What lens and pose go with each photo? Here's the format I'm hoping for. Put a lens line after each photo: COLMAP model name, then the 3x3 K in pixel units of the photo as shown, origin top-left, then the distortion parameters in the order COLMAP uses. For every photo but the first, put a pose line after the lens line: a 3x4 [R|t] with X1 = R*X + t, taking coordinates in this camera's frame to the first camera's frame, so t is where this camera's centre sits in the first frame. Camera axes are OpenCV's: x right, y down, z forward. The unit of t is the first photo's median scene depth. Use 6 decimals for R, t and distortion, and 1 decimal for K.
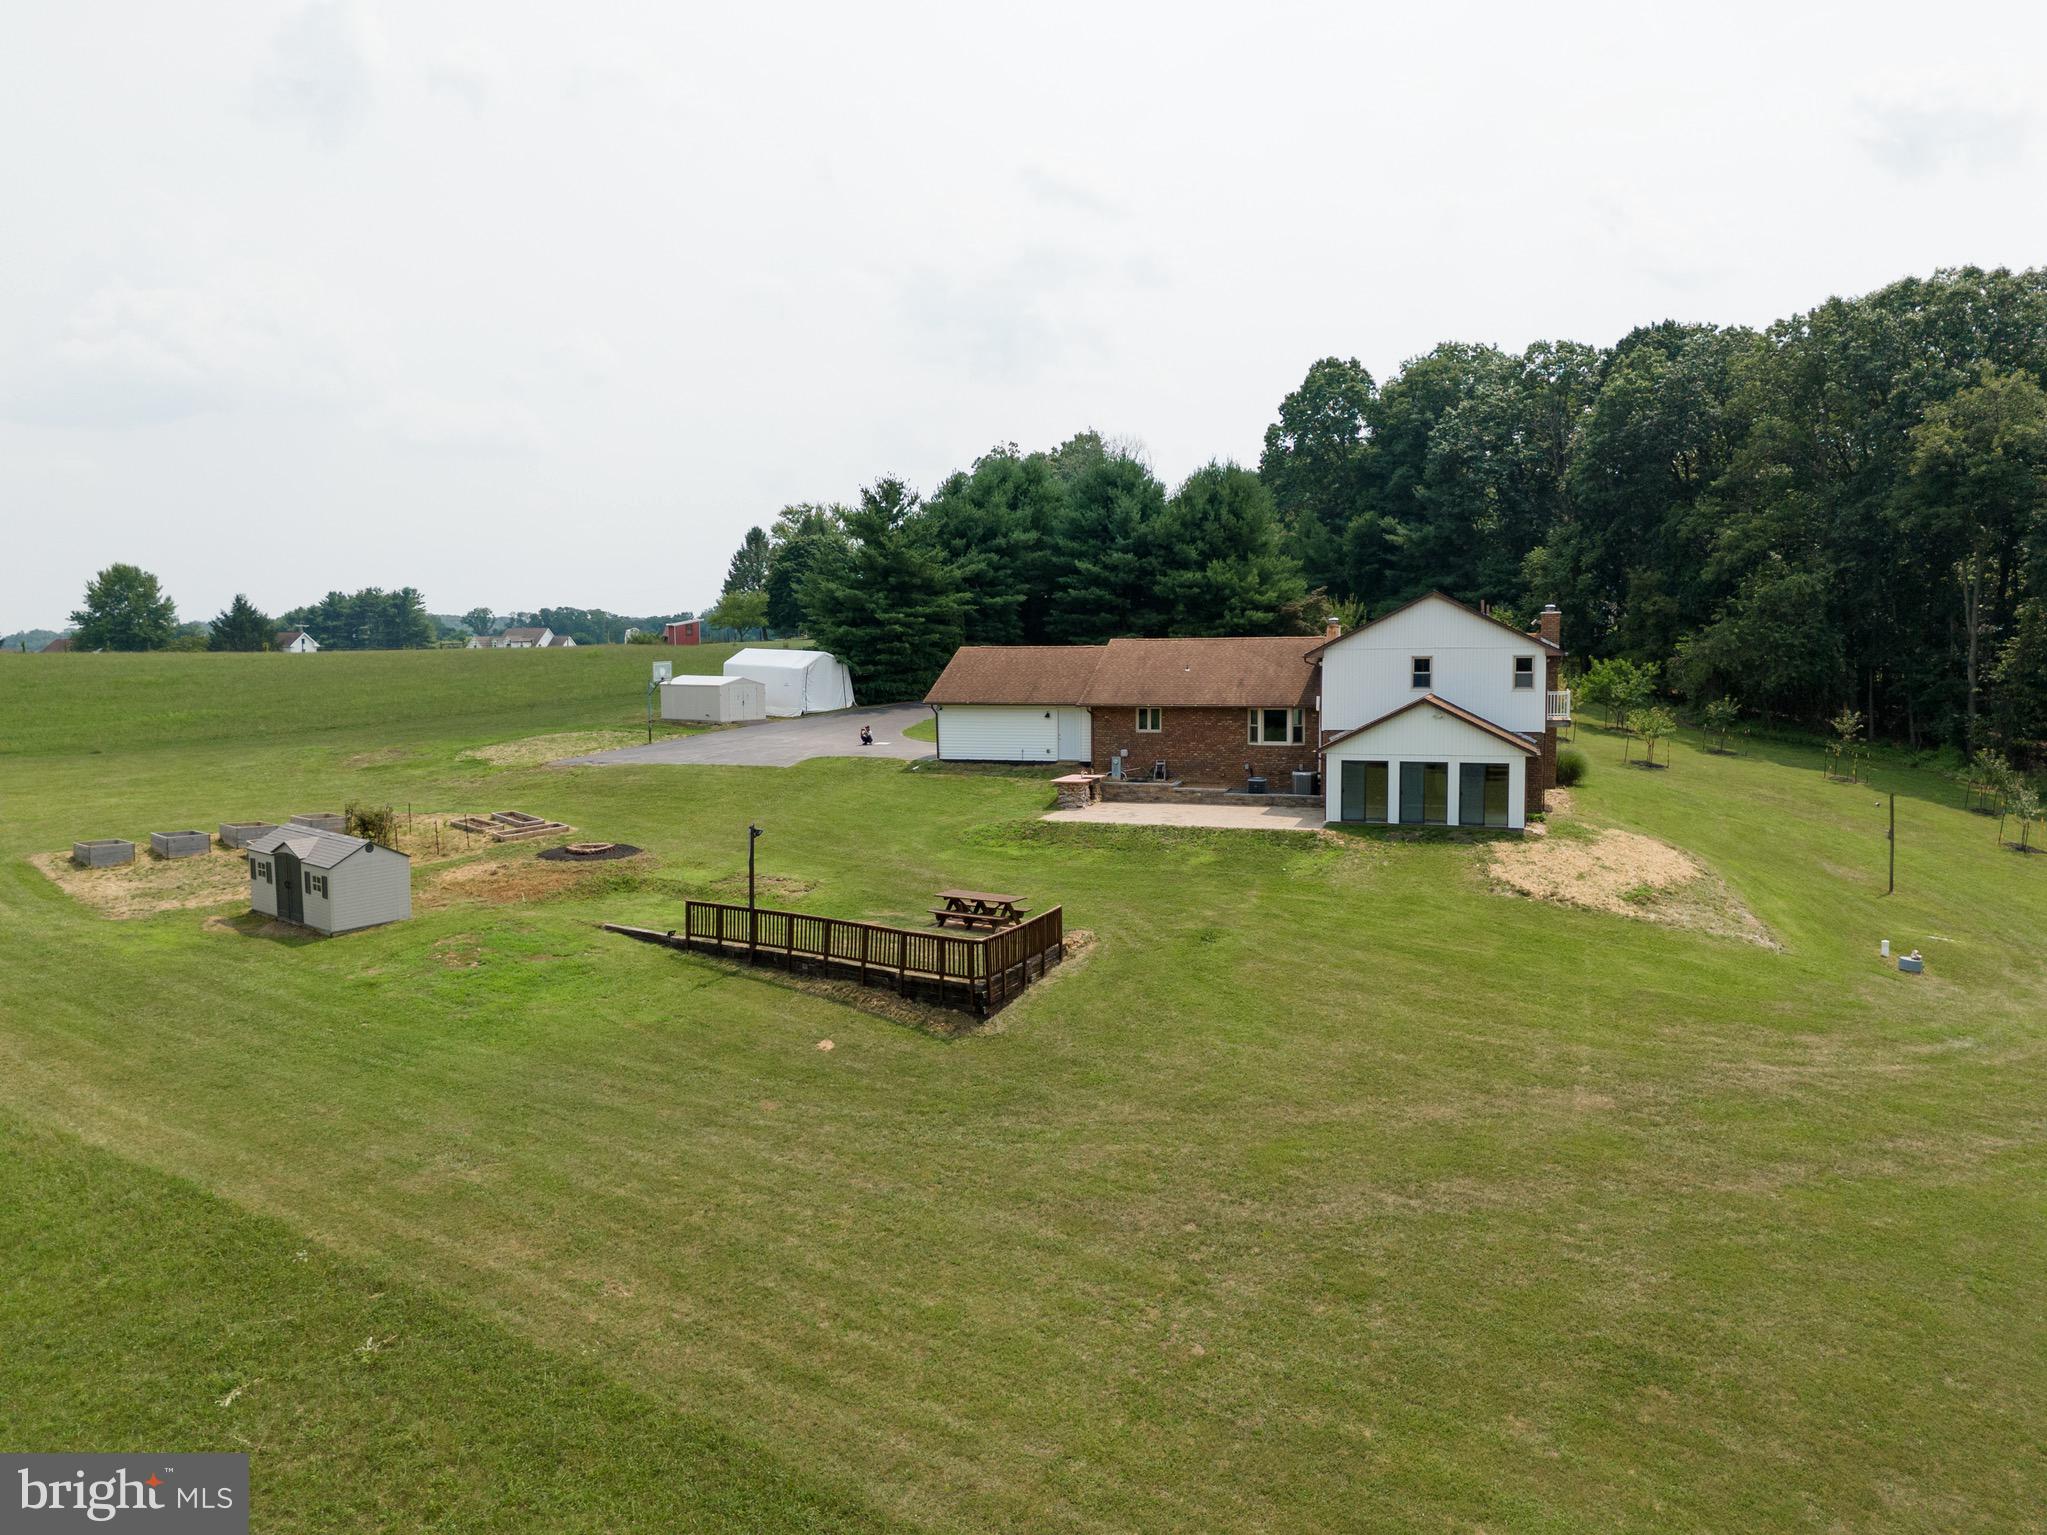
lens RADIAL K [[1460.8, 0, 1012.1], [0, 1460.8, 806.8], [0, 0, 1]] dist [0.083963, -0.084503]
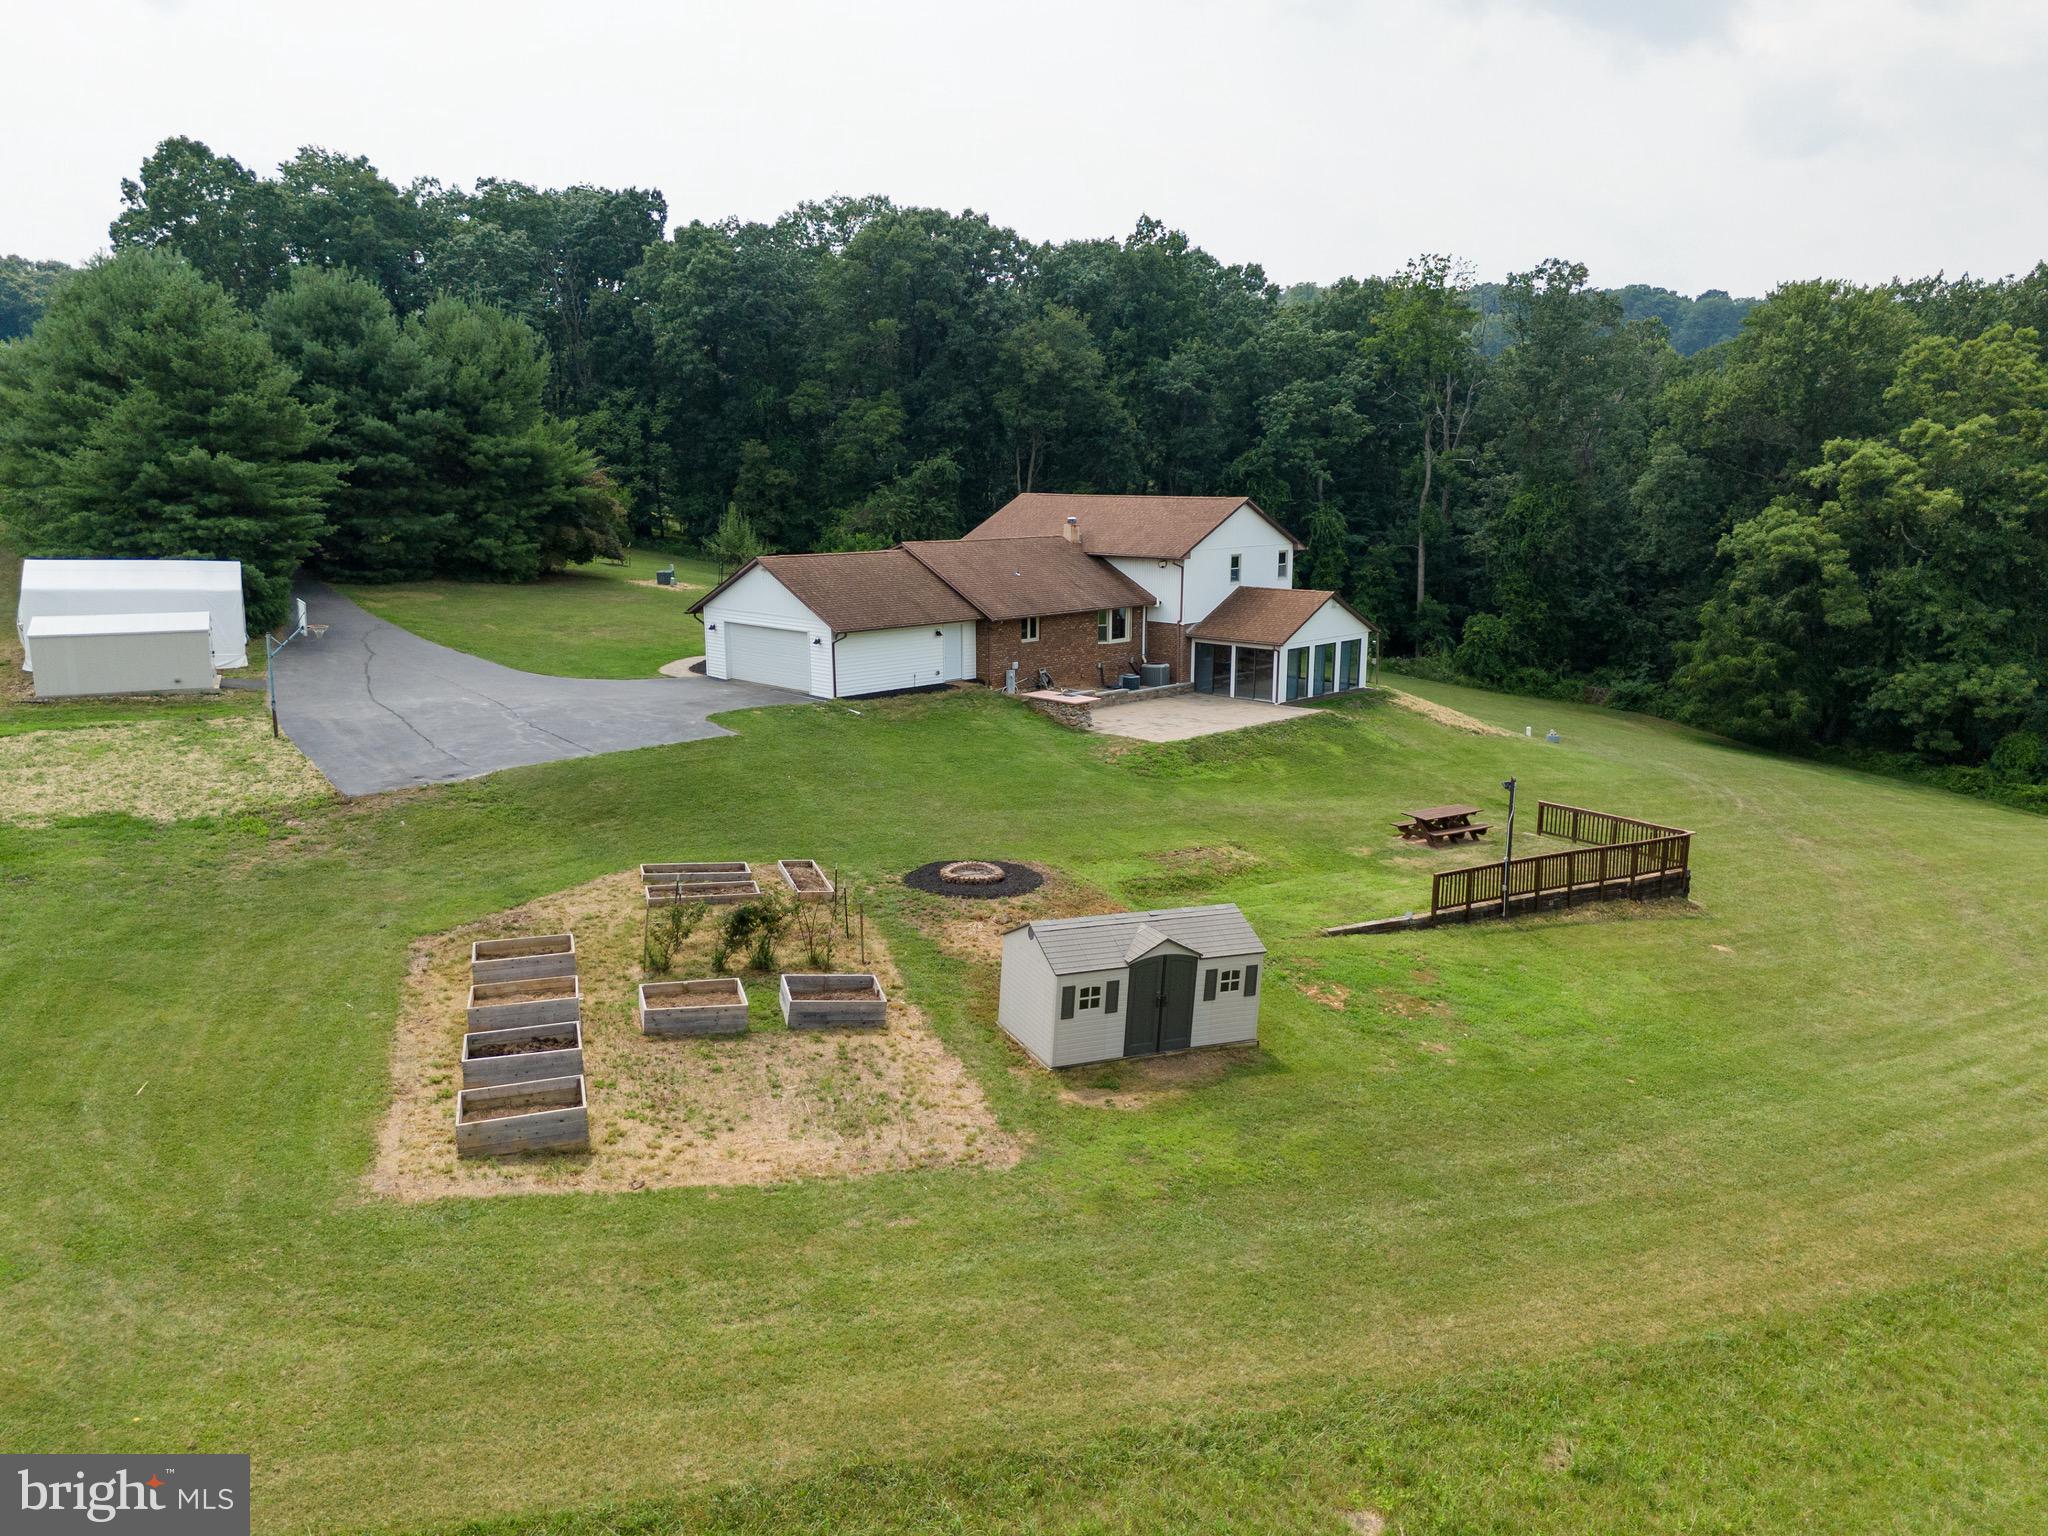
lens RADIAL K [[1461.5, 0, 1012.6], [0, 1461.5, 807.3], [0, 0, 1]] dist [0.083963, -0.084503]
pose [[0.461722, -0.194865, 0.865356, -0.542620], [0.095200, 0.980823, 0.170071, -0.076064], [-0.881901, 0.003857, 0.471418, 0.382811]]
